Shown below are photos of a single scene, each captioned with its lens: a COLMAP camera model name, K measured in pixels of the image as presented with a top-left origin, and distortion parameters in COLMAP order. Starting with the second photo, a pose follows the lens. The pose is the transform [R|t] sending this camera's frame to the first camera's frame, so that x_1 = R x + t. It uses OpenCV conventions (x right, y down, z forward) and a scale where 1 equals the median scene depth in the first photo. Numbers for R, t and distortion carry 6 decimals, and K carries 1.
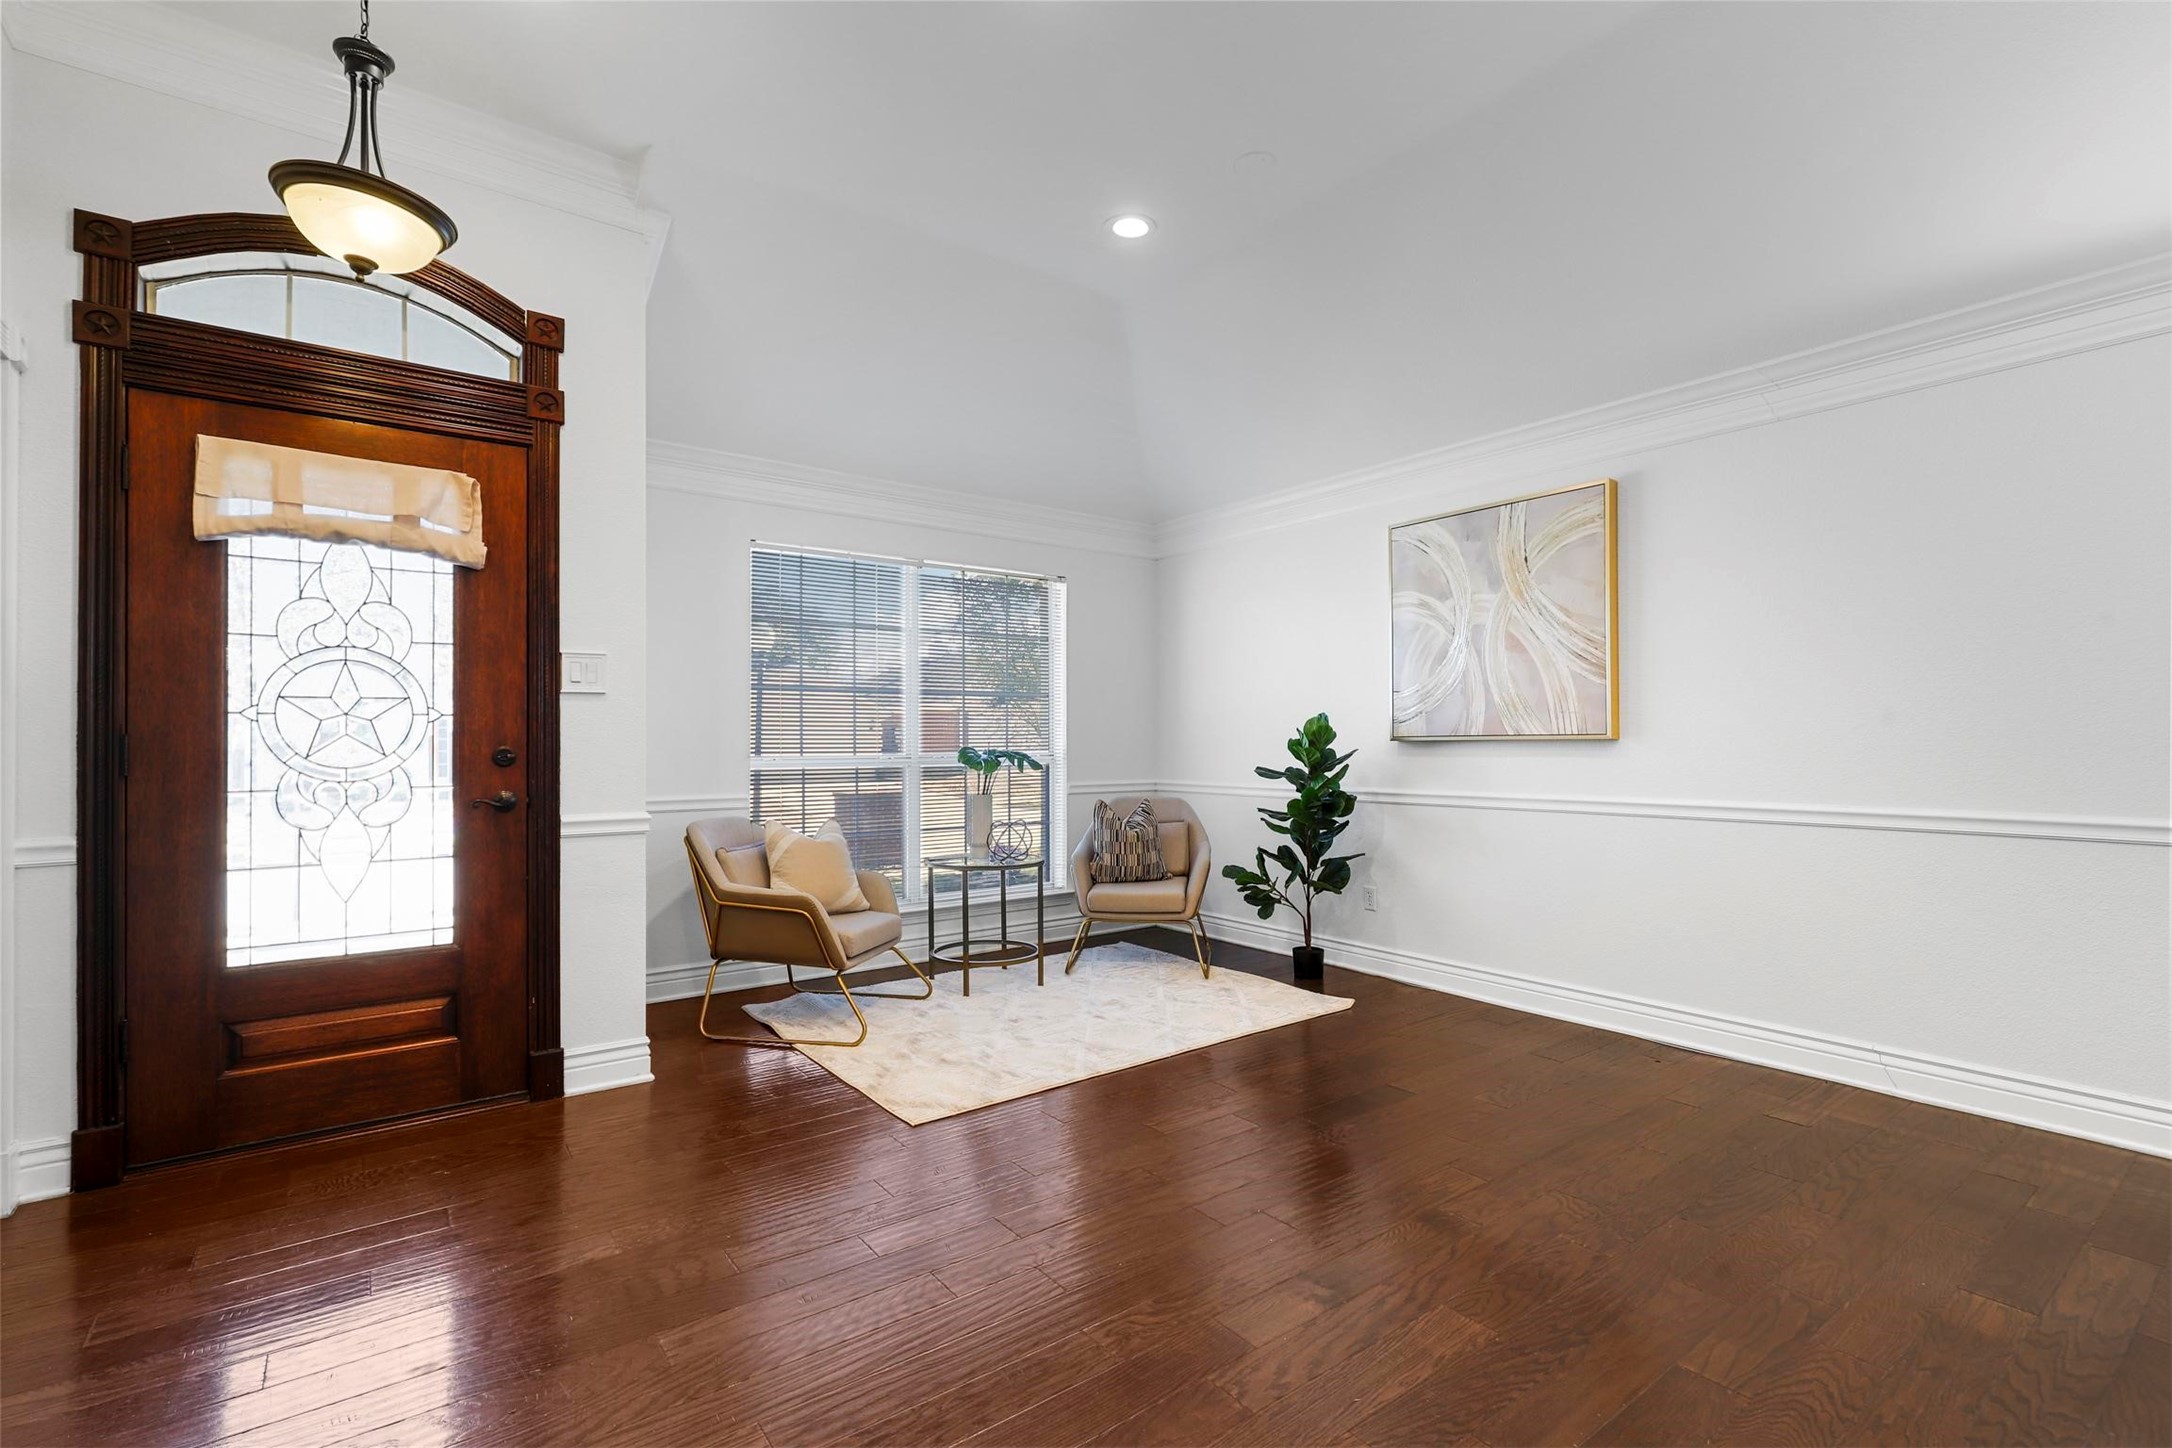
lens RADIAL K [[985.6, 0, 1094.0], [0, 985.6, 731.4], [0, 0, 1]] dist [-0.005023, 0.000363]
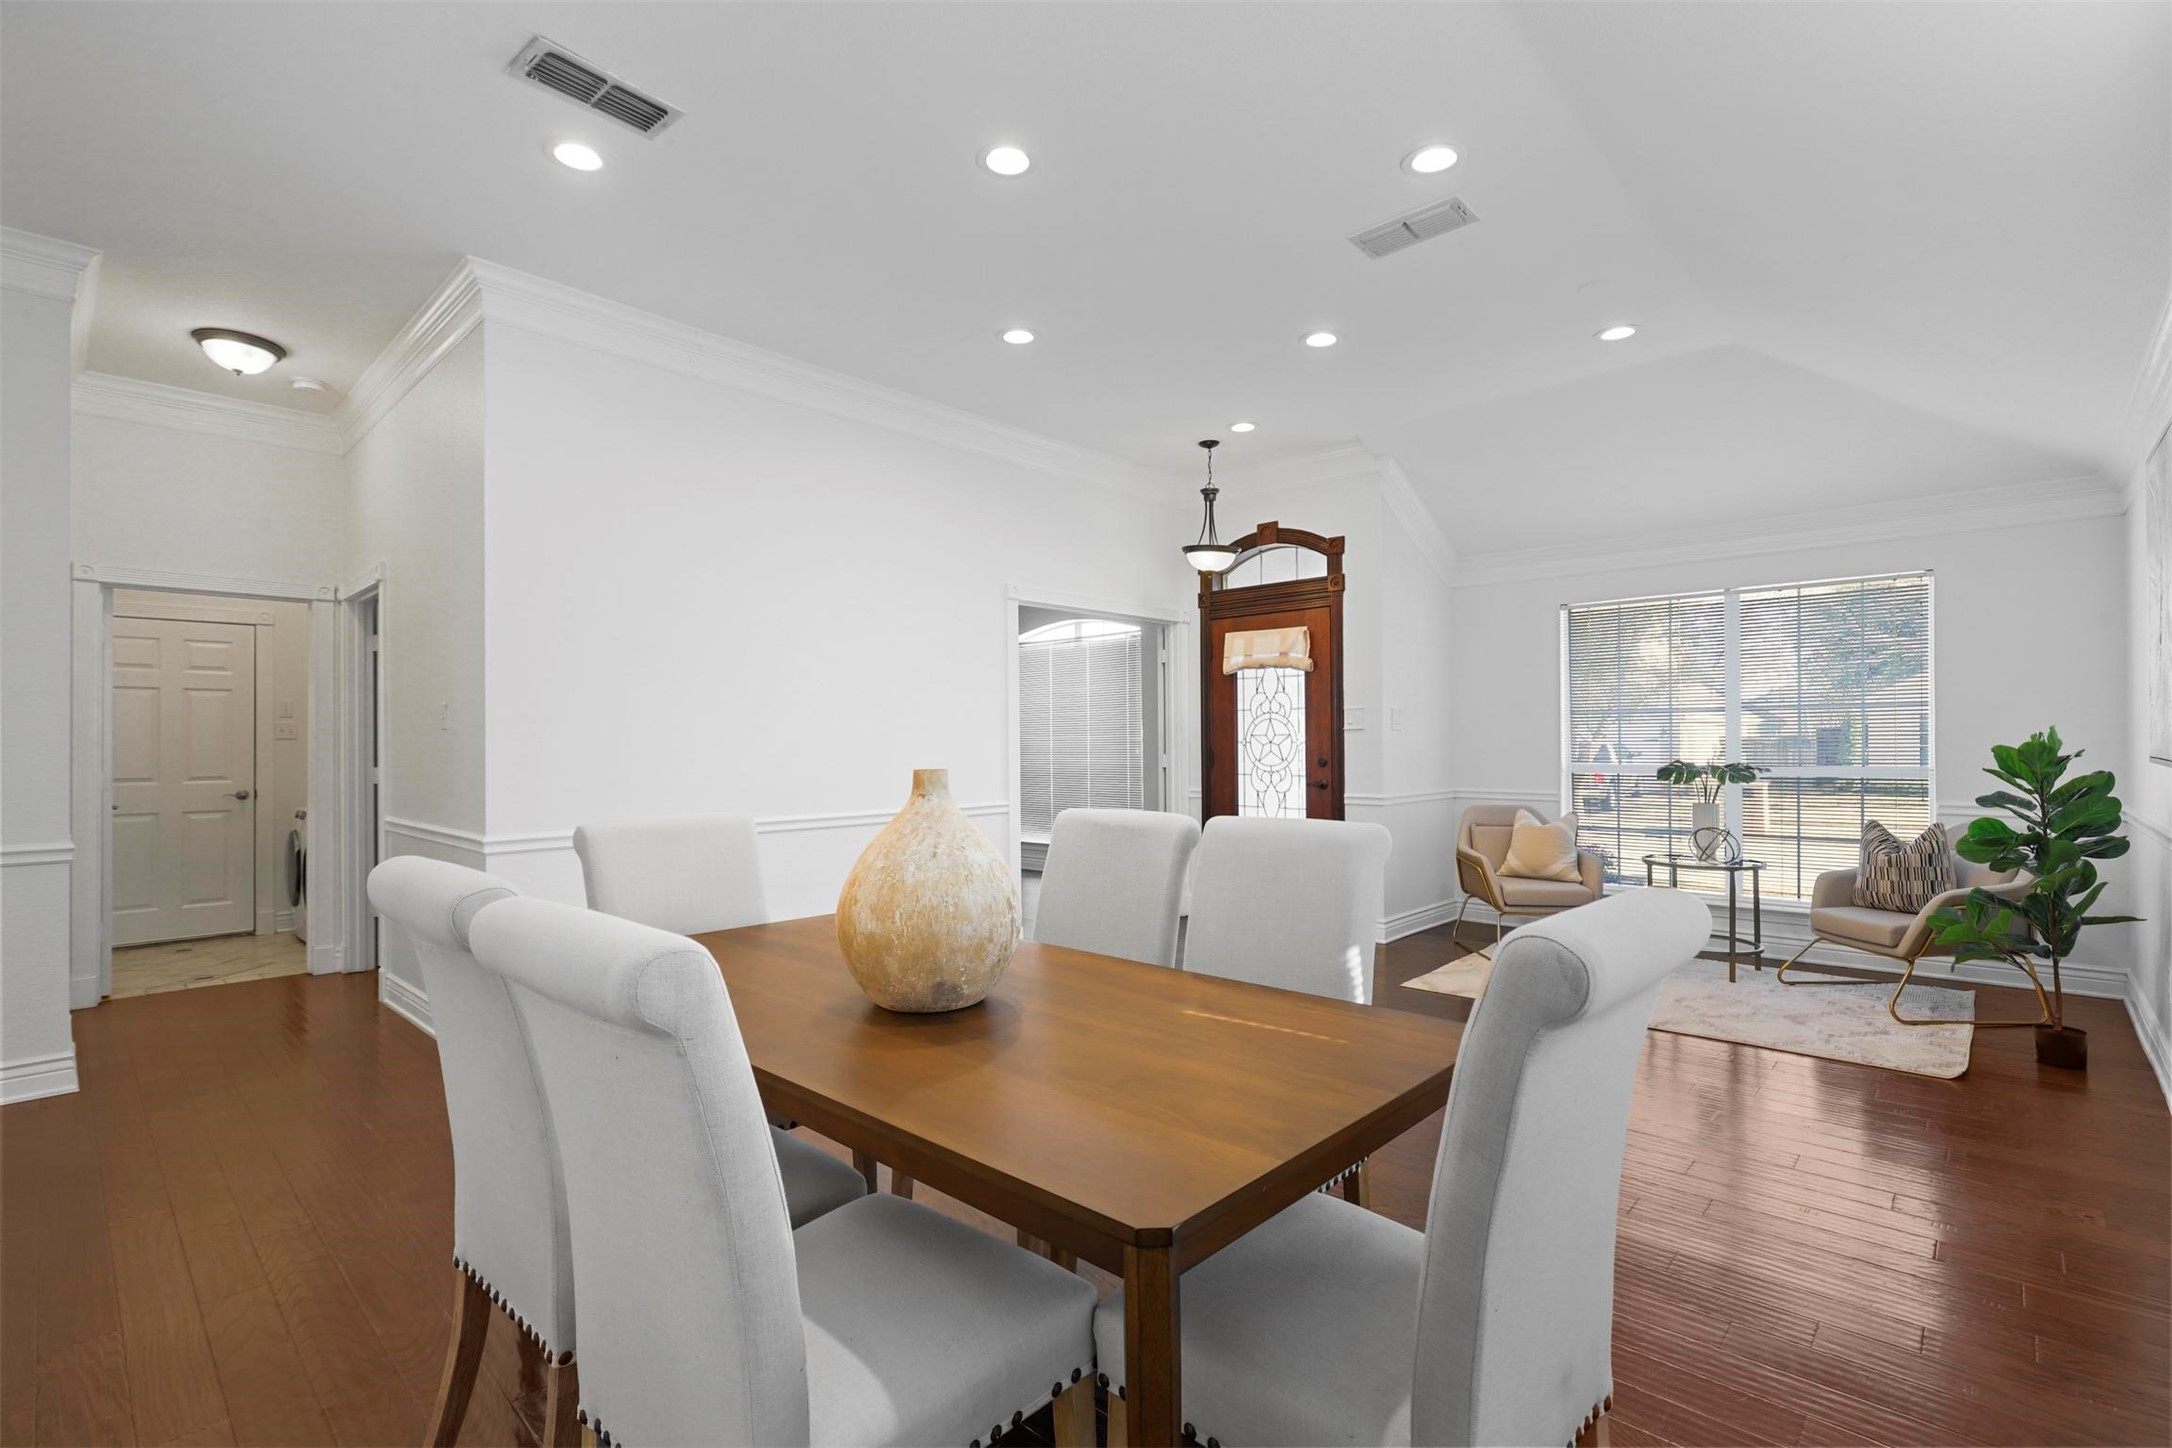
lens RADIAL K [[985.6, 0, 1090.1], [0, 985.6, 734.5], [0, 0, 1]] dist [-0.005023, 0.000363]
pose [[0.165970, -0.002339, -0.986128, 1.307504], [0.017539, 0.999846, 0.000580, -0.040299], [0.985975, -0.017392, 0.165985, 0.187387]]
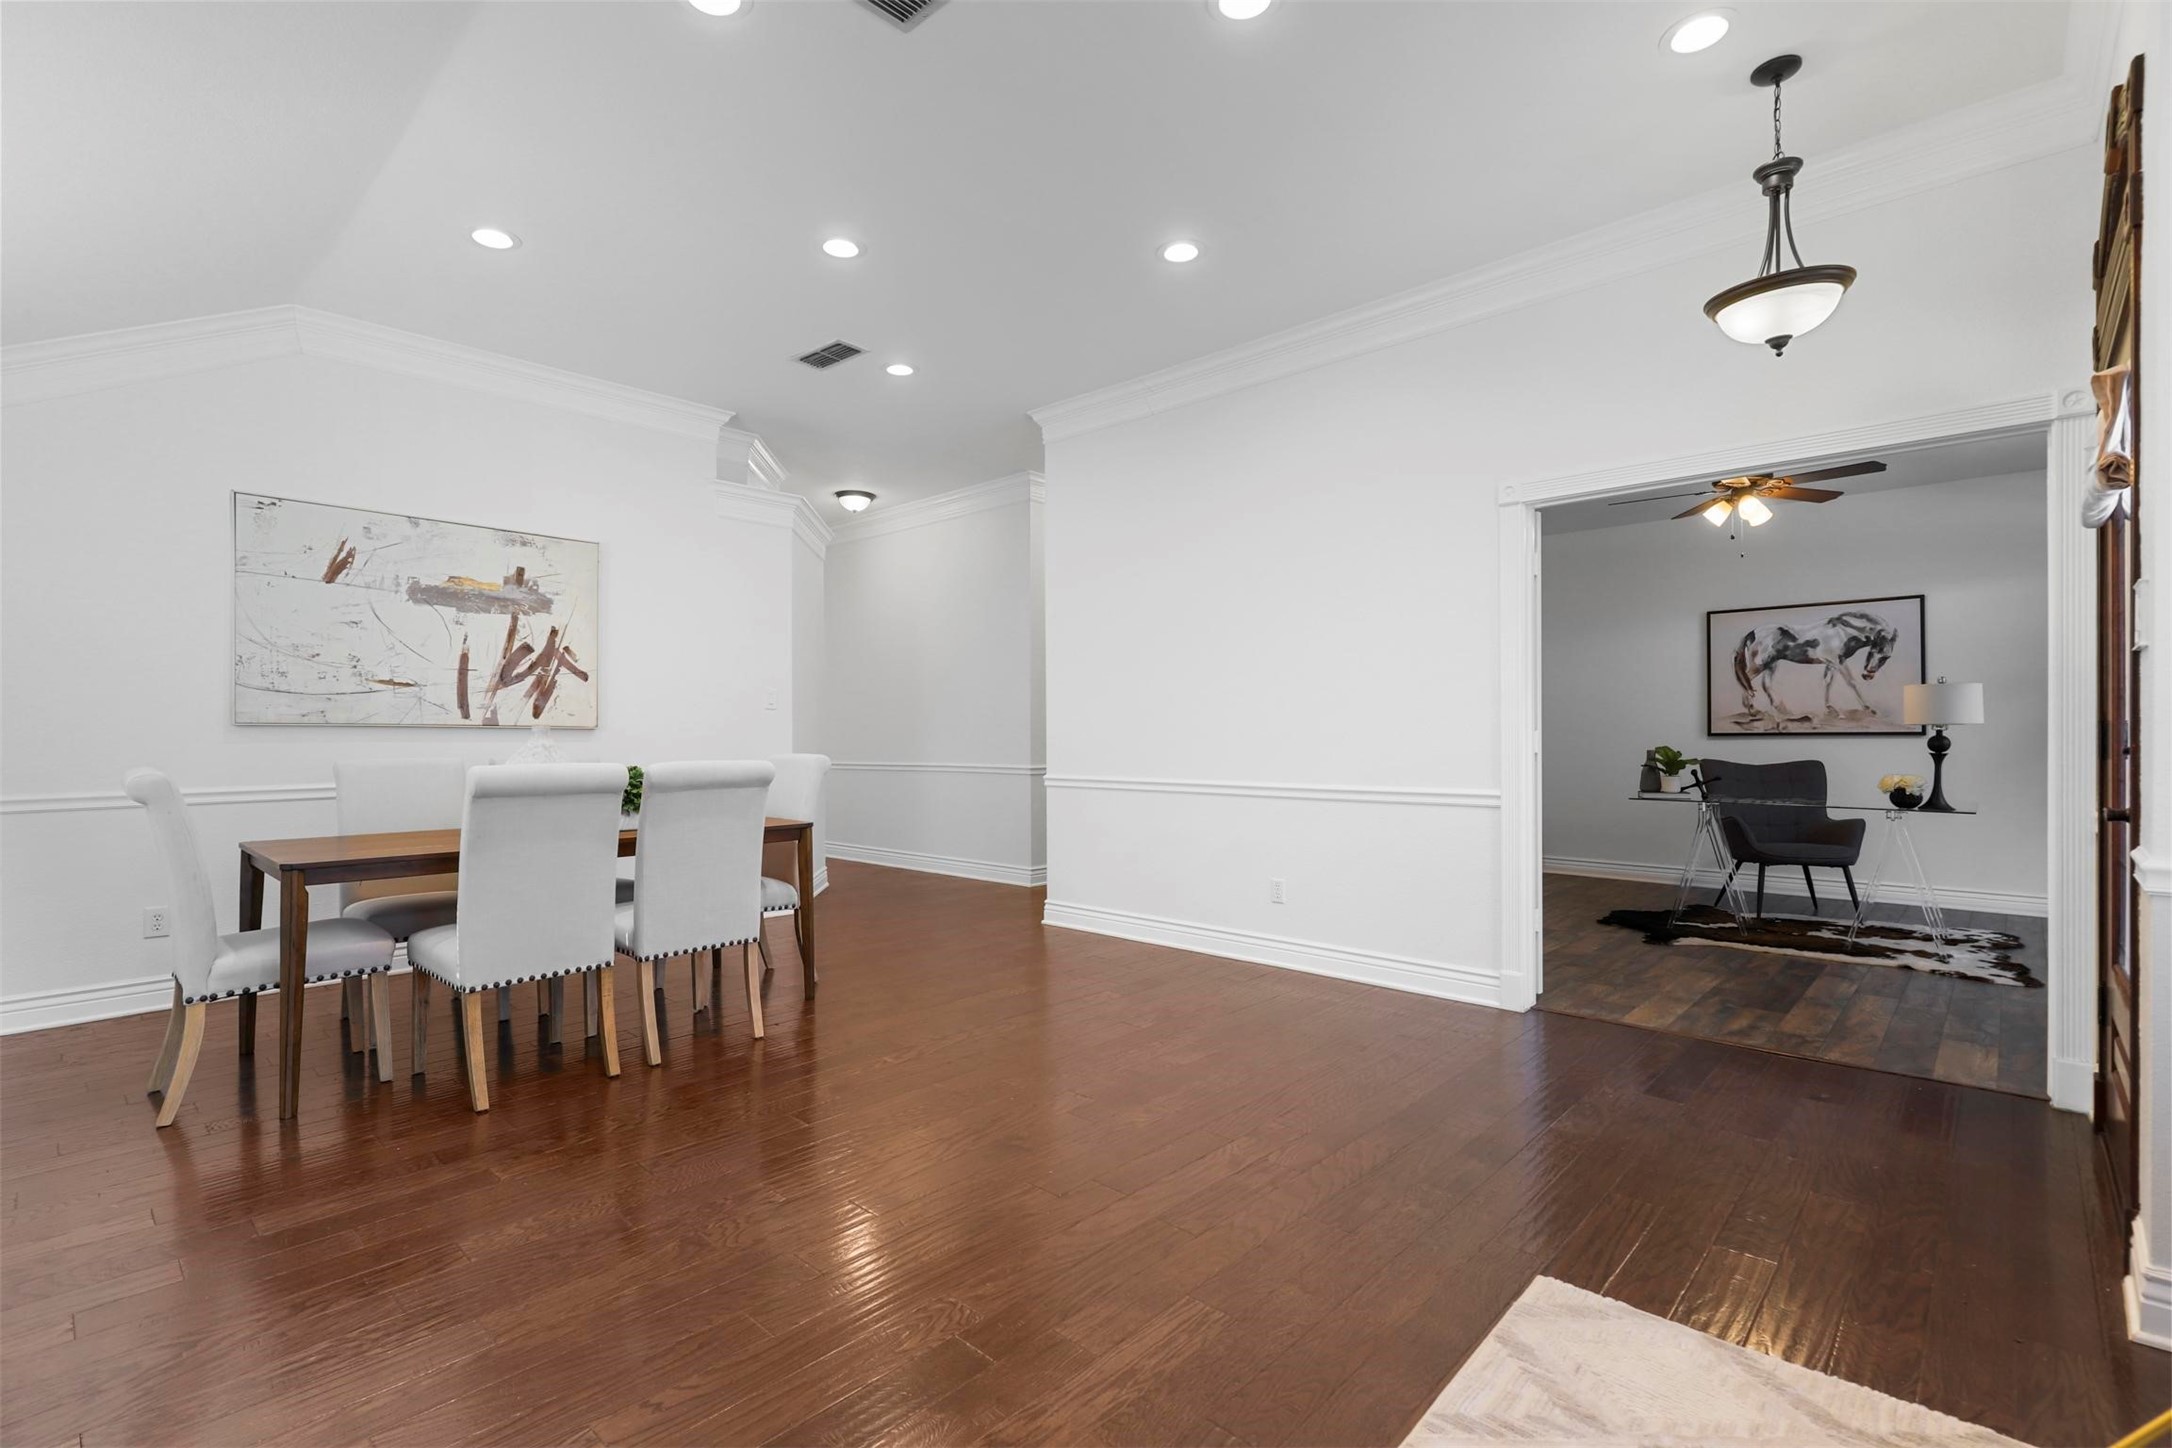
lens RADIAL K [[985.6, 0, 1078.1], [0, 985.6, 734.8], [0, 0, 1]] dist [-0.005023, 0.000363]
pose [[-0.987823, 0.010265, -0.155245, 0.232530], [0.011578, 0.999904, -0.007552, 0.011384], [0.155153, -0.009257, -0.987847, 1.541568]]
